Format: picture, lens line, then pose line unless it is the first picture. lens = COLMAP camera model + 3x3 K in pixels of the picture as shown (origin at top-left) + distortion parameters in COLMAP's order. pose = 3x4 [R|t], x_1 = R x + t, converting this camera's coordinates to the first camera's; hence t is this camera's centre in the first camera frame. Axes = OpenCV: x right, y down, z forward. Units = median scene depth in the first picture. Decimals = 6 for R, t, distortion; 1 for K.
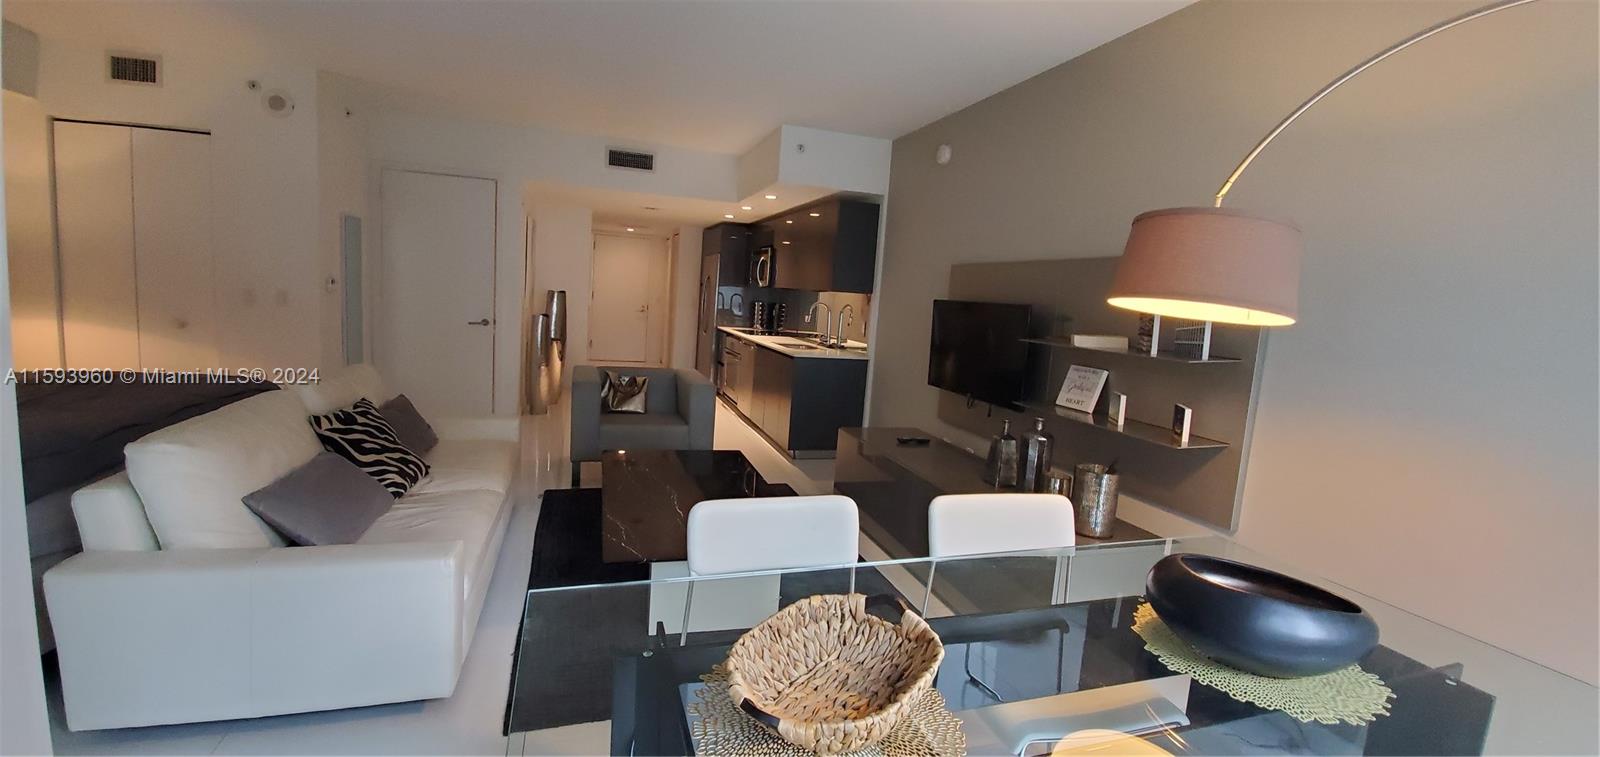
lens RADIAL K [[623.3, 0, 785.6], [0, 623.3, 370.4], [0, 0, 1]] dist [-0.012781, -0.001471]
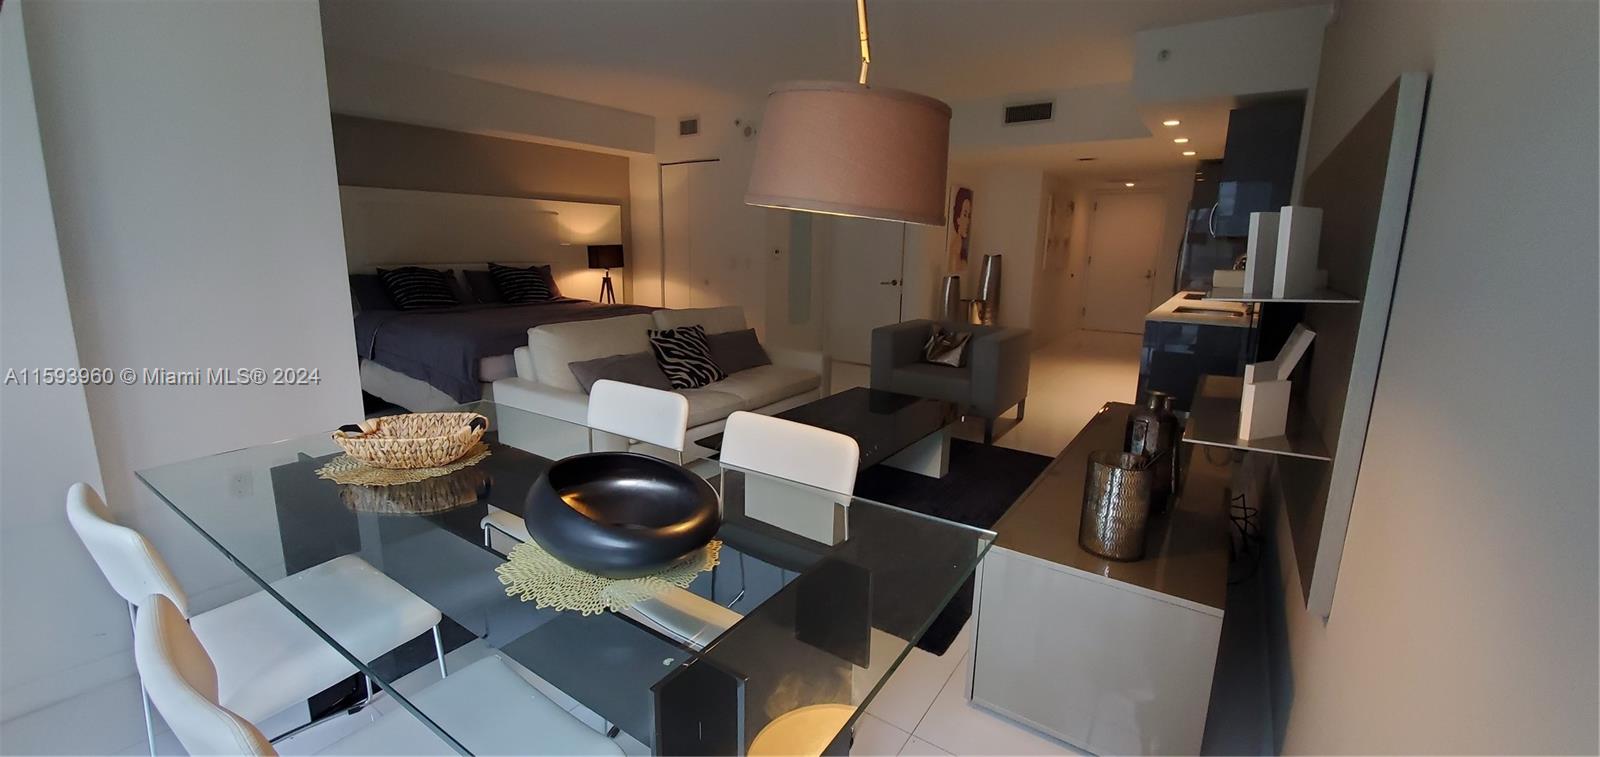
lens RADIAL K [[623.3, 0, 792.9], [0, 623.3, 380.4], [0, 0, 1]] dist [-0.012781, -0.001471]
pose [[0.610143, 0.113437, -0.784128, 0.452727], [-0.067968, 0.993543, 0.090846, 0.016781], [0.789371, -0.002133, 0.613913, 0.159900]]
